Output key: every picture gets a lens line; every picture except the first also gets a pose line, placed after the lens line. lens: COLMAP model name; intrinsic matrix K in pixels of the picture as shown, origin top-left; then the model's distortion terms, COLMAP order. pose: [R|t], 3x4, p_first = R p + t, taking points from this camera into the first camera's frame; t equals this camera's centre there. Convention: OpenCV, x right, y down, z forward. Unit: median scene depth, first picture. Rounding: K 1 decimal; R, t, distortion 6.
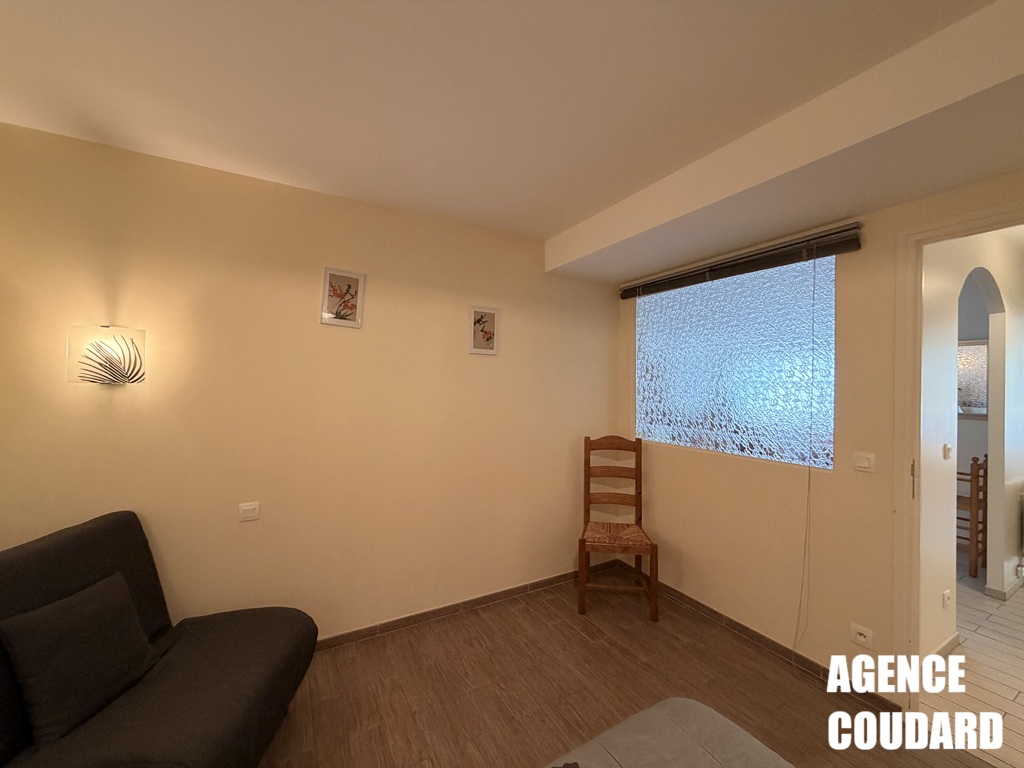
lens RADIAL K [[409.3, 0, 514.4], [0, 409.3, 392.1], [0, 0, 1]] dist [0.001365, -0.000282]
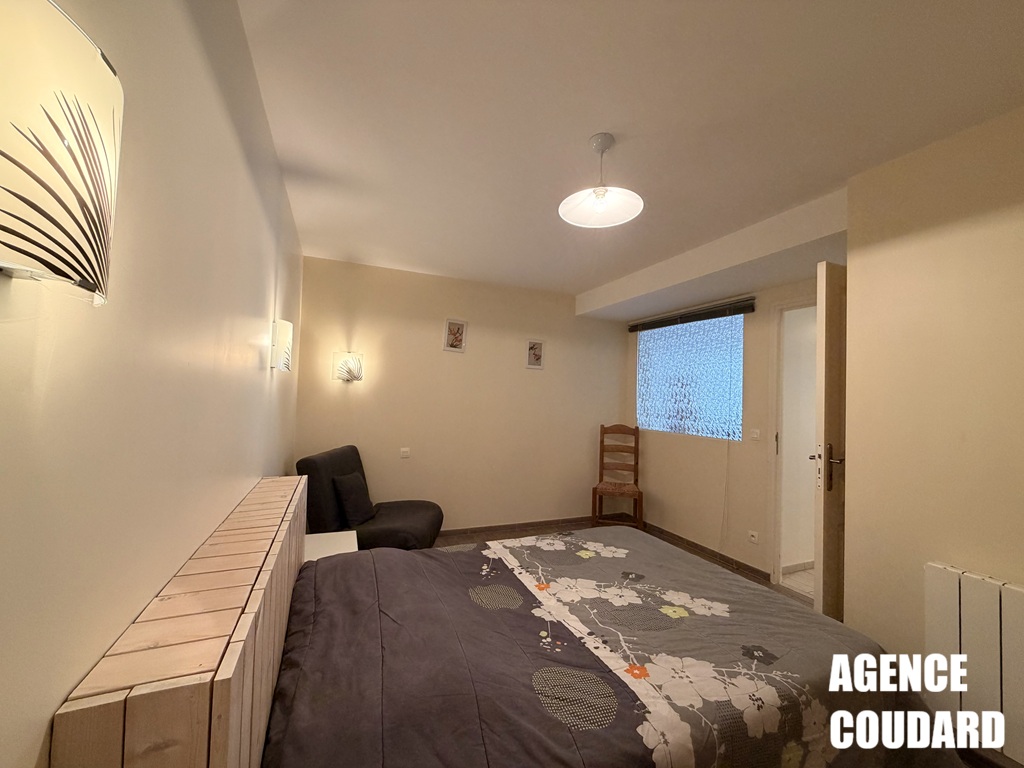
lens RADIAL K [[409.3, 0, 512.9], [0, 409.3, 390.3], [0, 0, 1]] dist [0.001365, -0.000282]
pose [[0.993230, 0.020781, -0.114287, 0.024412], [-0.024925, 0.999078, -0.034958, 0.047301], [0.113455, 0.037570, 0.992833, -0.563822]]
